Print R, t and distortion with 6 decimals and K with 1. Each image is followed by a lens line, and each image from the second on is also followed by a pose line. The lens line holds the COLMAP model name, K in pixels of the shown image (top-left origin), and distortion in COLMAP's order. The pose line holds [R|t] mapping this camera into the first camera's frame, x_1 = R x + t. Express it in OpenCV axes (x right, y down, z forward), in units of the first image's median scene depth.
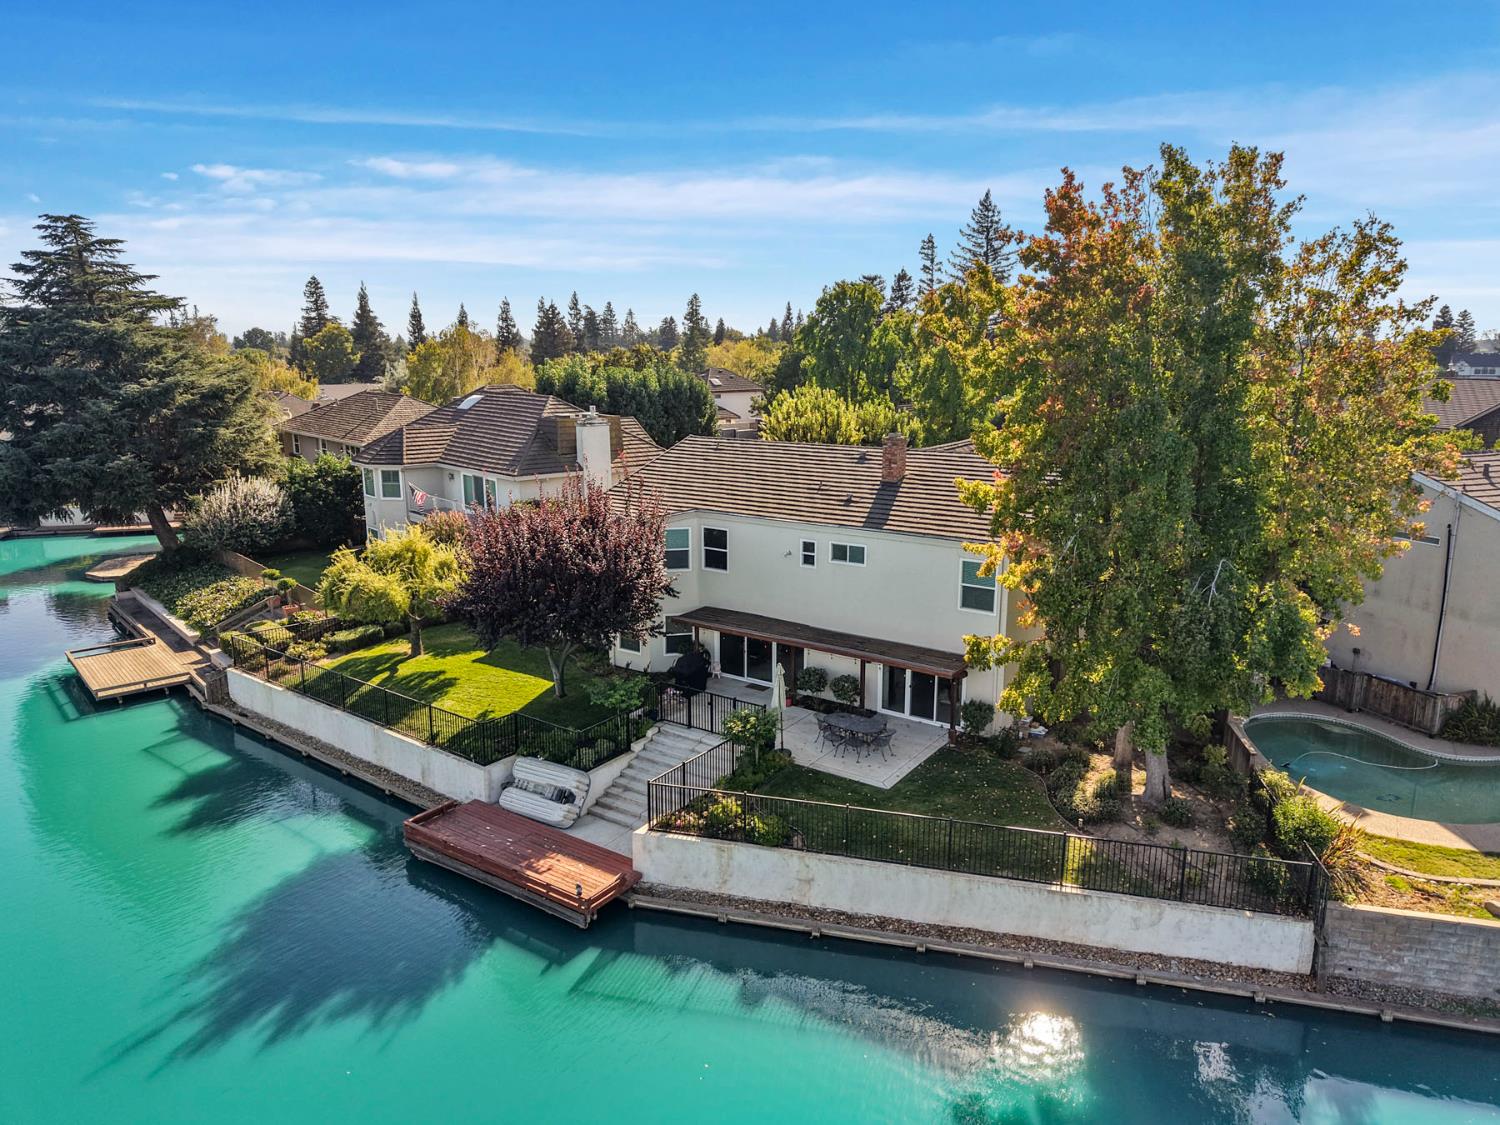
lens RADIAL K [[1001.3, 0, 750.0], [0, 1001.3, 562.5], [0, 0, 1]] dist [0.045810, -0.050141]
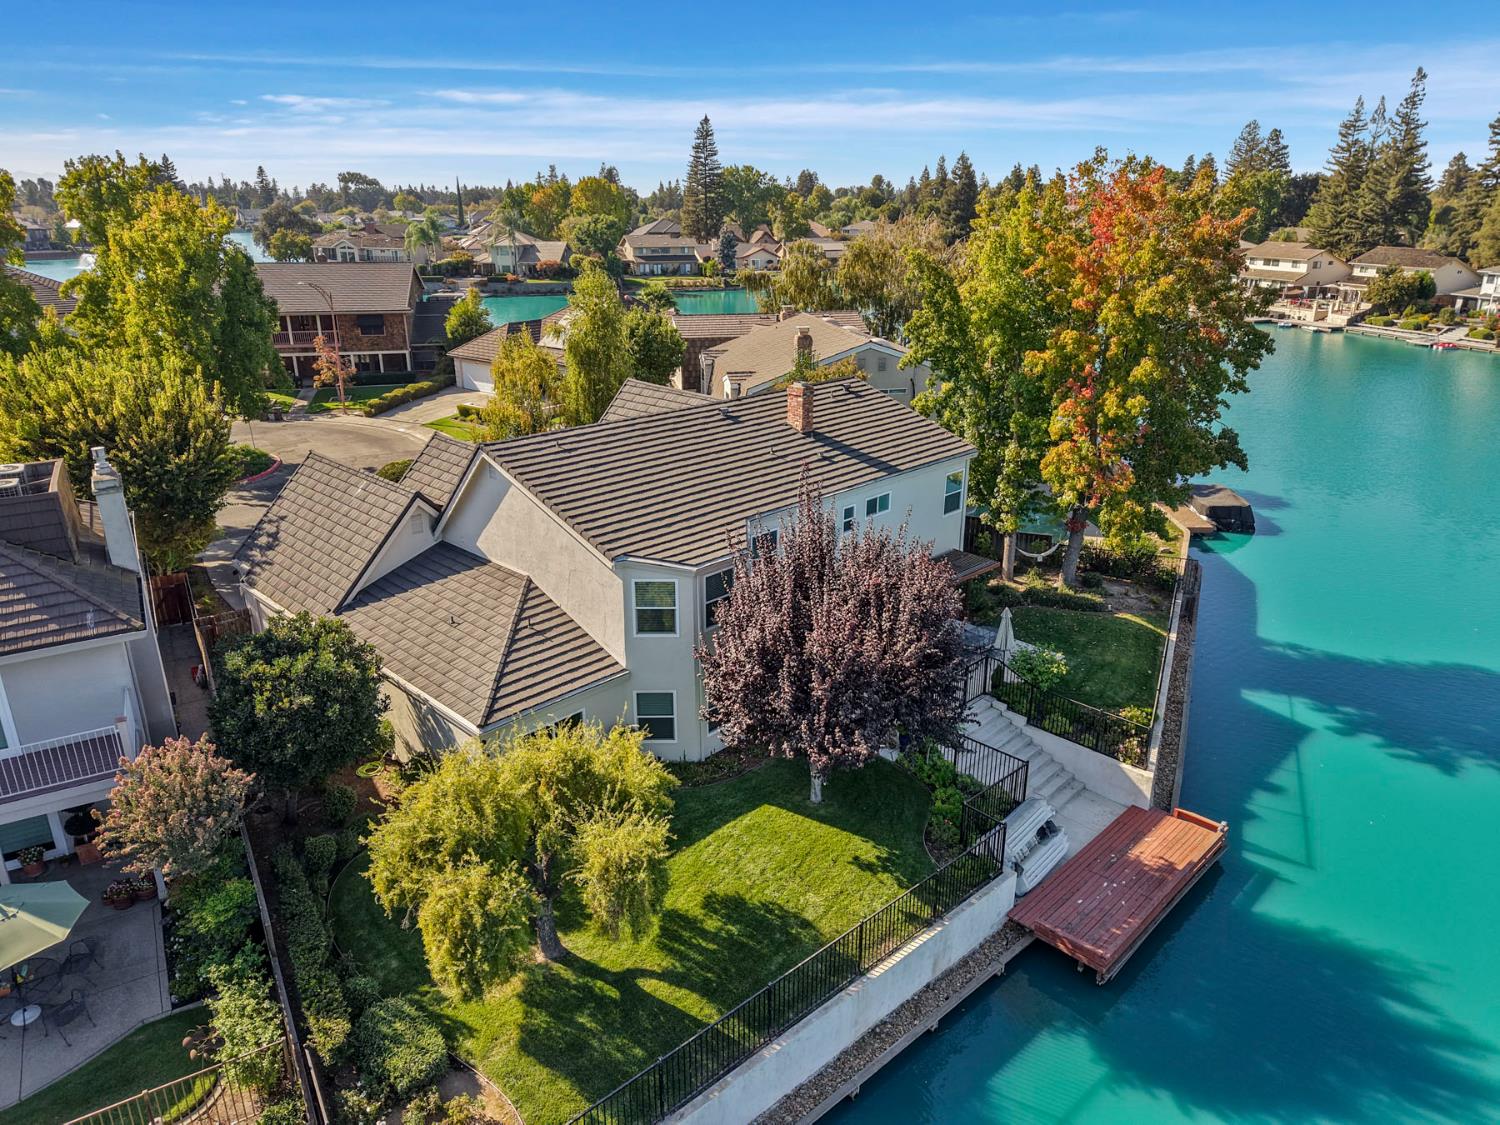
lens RADIAL K [[1000.6, 0, 756.5], [0, 1000.6, 563.8], [0, 0, 1]] dist [0.008386, 0.003426]
pose [[0.177957, -0.338562, 0.923963, -0.900872], [0.207428, 0.930759, 0.301102, -0.290760], [-0.961928, 0.138072, 0.235862, 0.915304]]
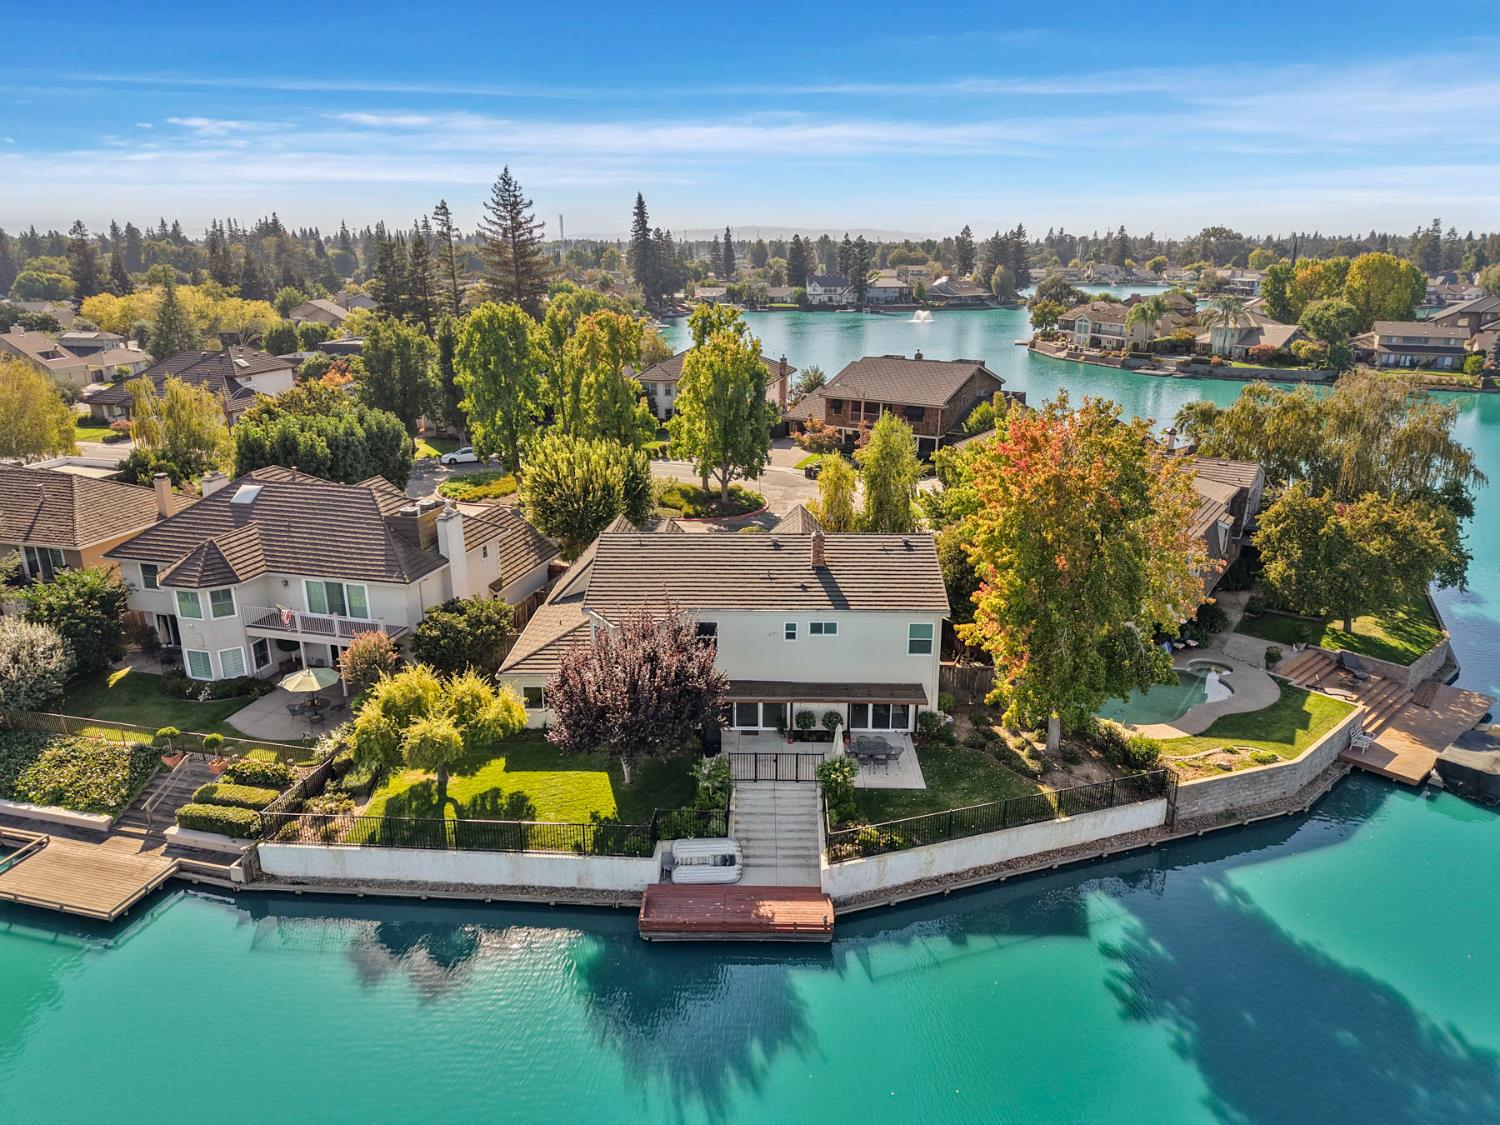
lens RADIAL K [[1001.3, 0, 750.0], [0, 1001.3, 562.5], [0, 0, 1]] dist [0.045810, -0.050141]
pose [[0.833043, -0.168622, 0.526884, -0.729747], [0.117705, 0.984632, 0.129018, -0.300332], [-0.540542, -0.045461, 0.840088, -0.117604]]
